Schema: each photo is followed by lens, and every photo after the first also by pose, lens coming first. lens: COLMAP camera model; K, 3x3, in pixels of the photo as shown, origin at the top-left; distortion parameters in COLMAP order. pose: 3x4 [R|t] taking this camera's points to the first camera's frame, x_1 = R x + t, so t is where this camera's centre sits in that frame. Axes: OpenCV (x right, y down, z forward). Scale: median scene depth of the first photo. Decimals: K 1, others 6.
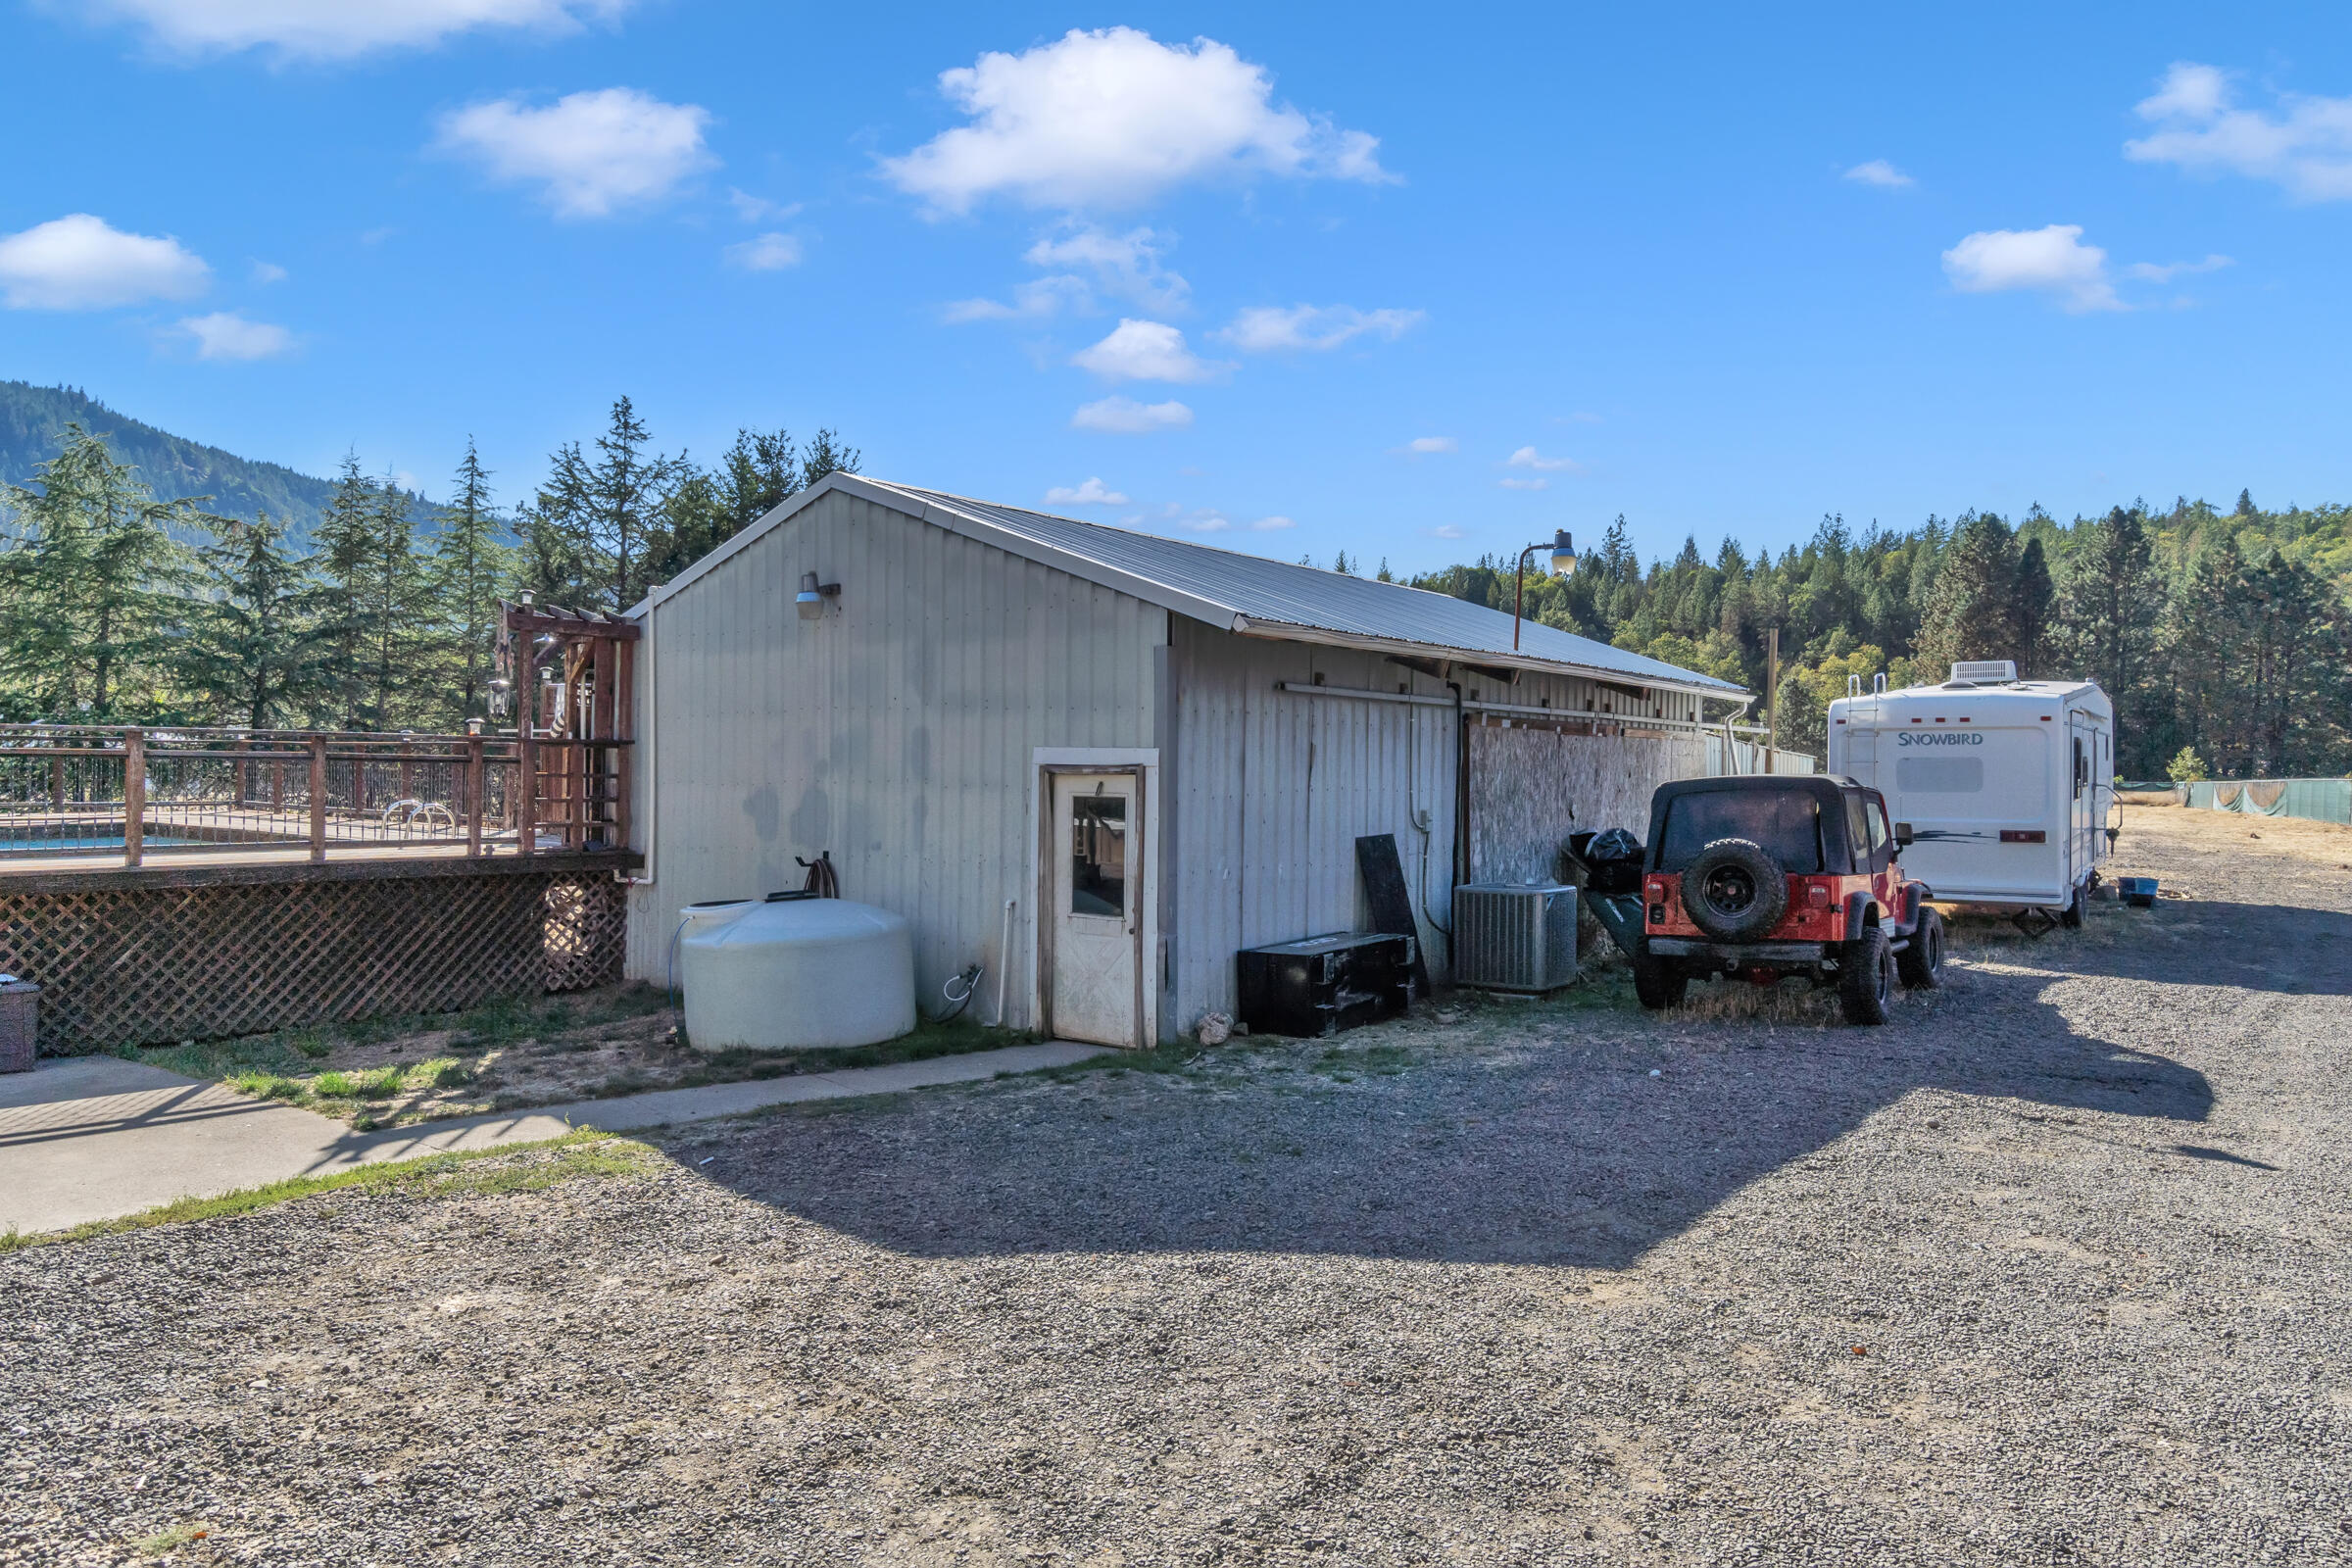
lens RADIAL K [[1533.7, 0, 1180.8], [0, 1533.7, 788.6], [0, 0, 1]] dist [0.007087, -0.000384]
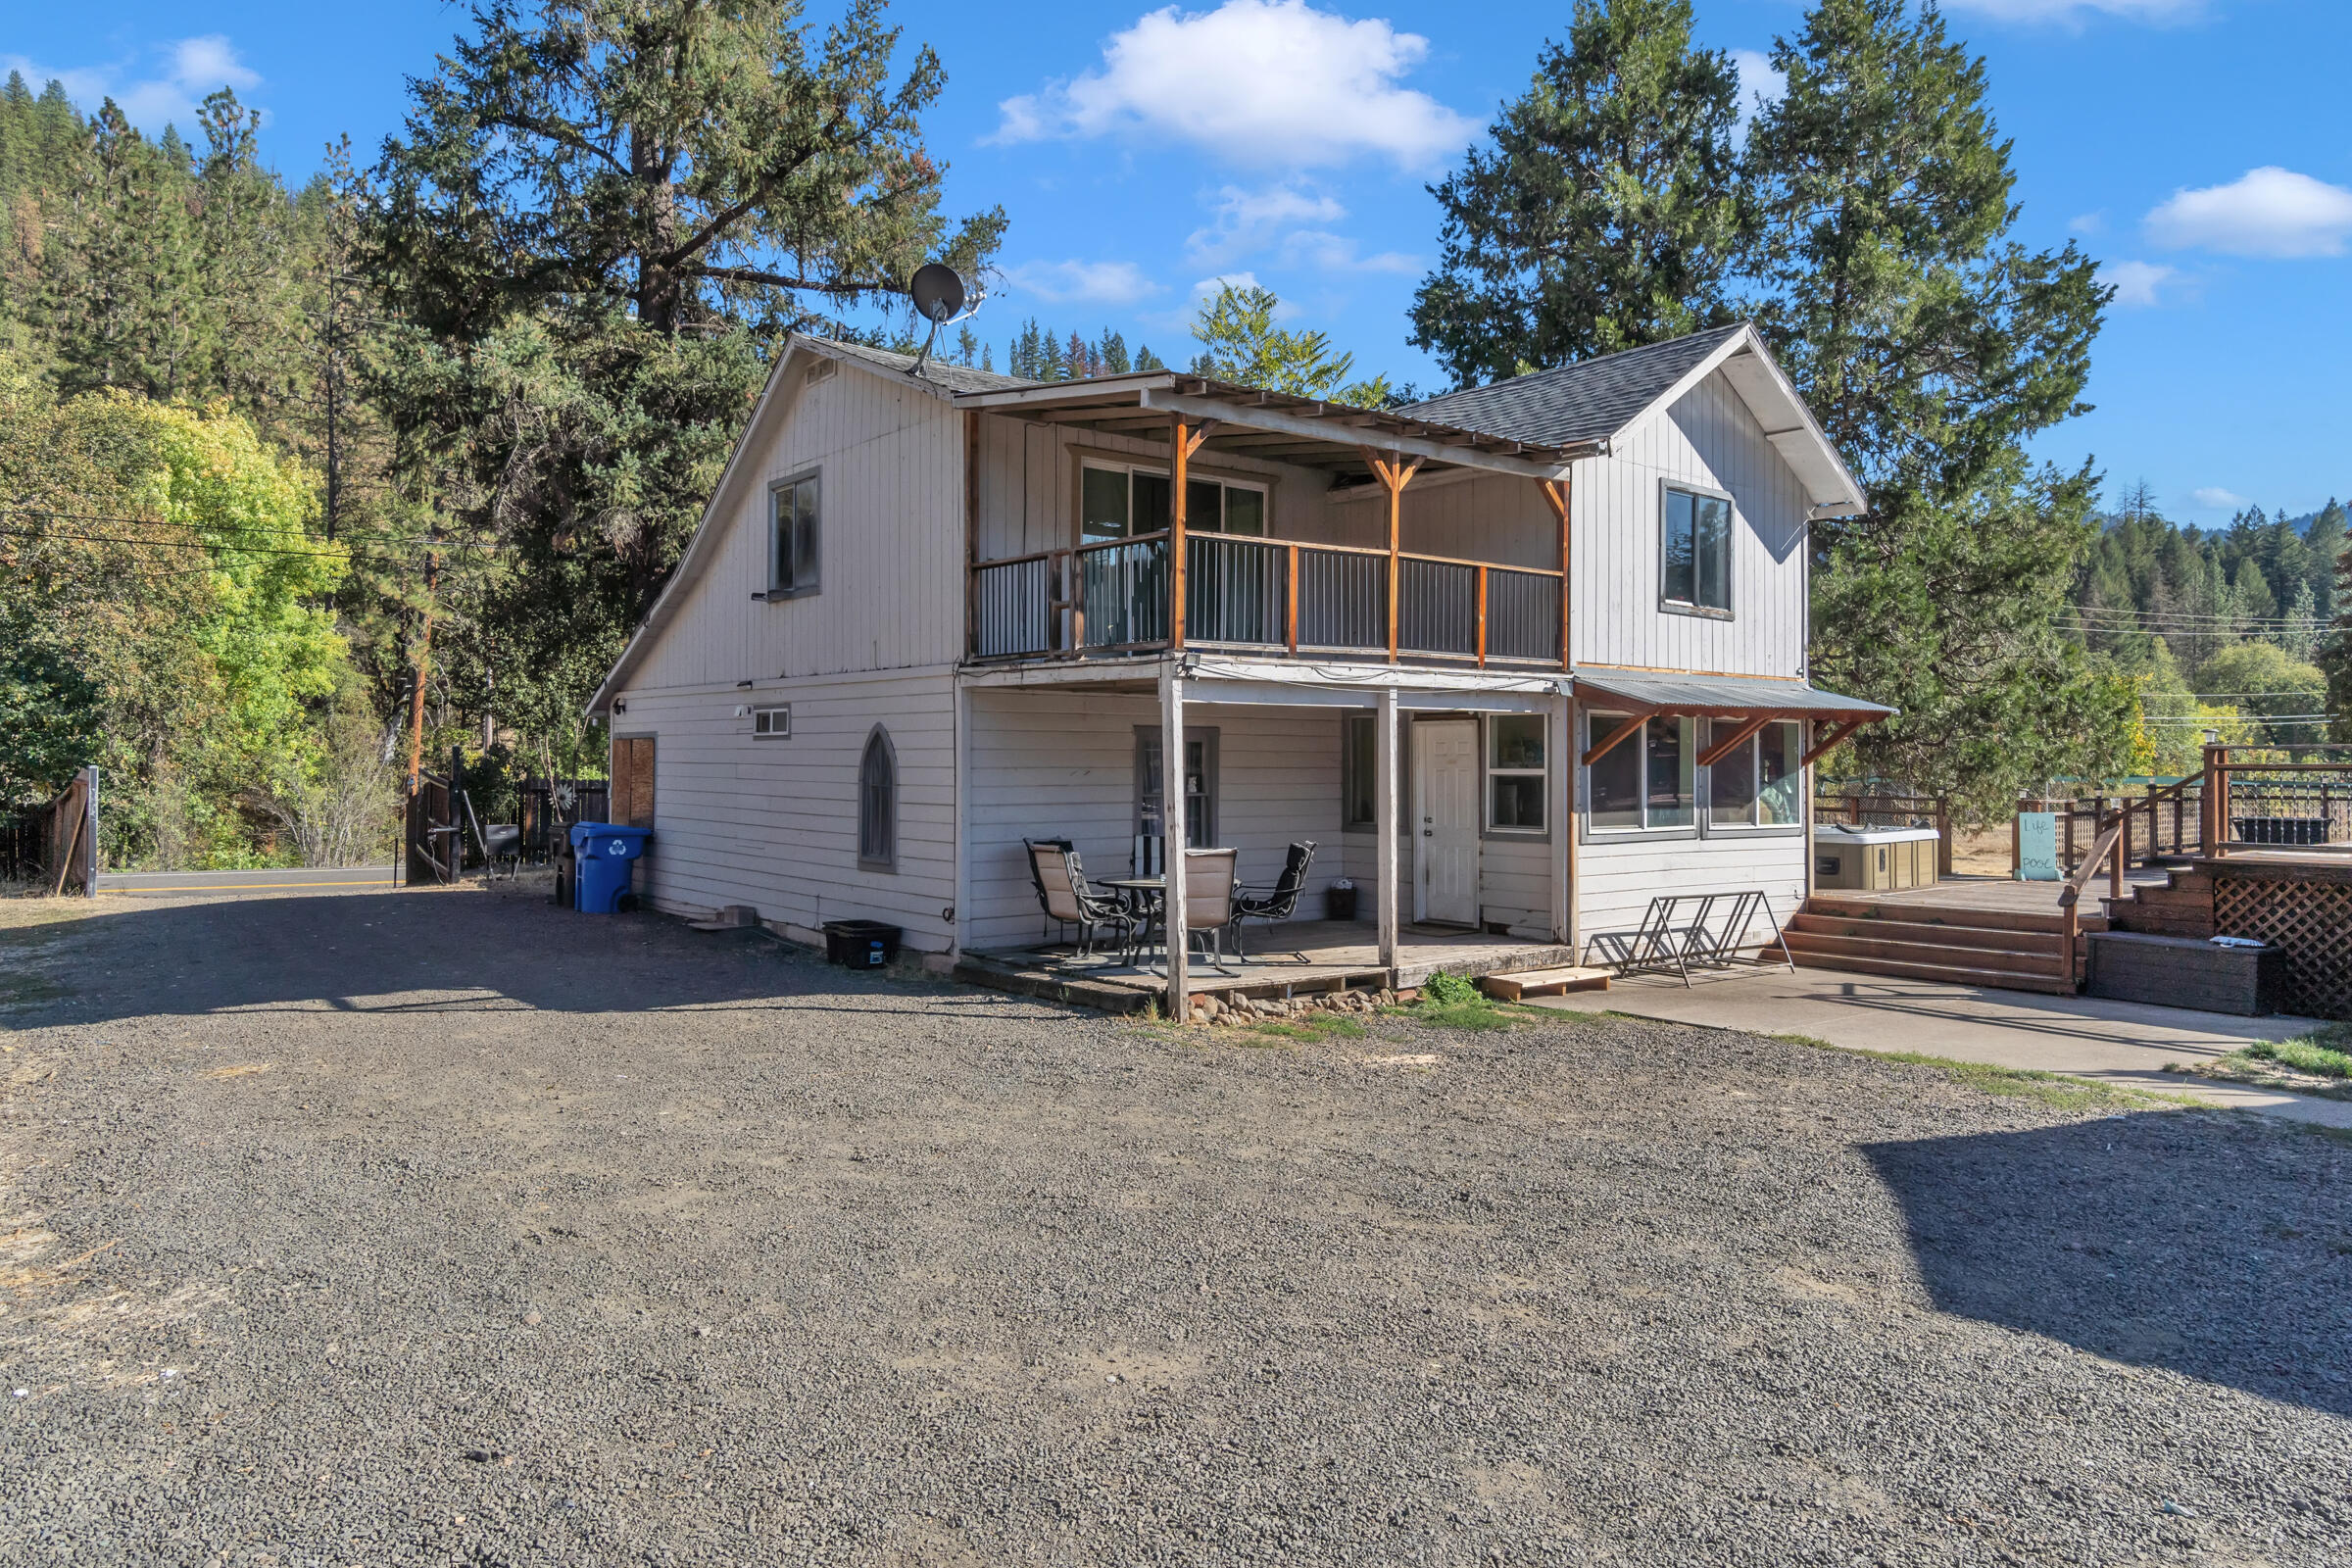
lens RADIAL K [[1533.7, 0, 1174.9], [0, 1533.7, 779.9], [0, 0, 1]] dist [0.007087, -0.000384]
pose [[-0.229199, -0.008126, -0.973346, 0.395564], [-0.011576, 0.999917, -0.005622, 0.002740], [0.973311, 0.009979, -0.229274, 0.239027]]
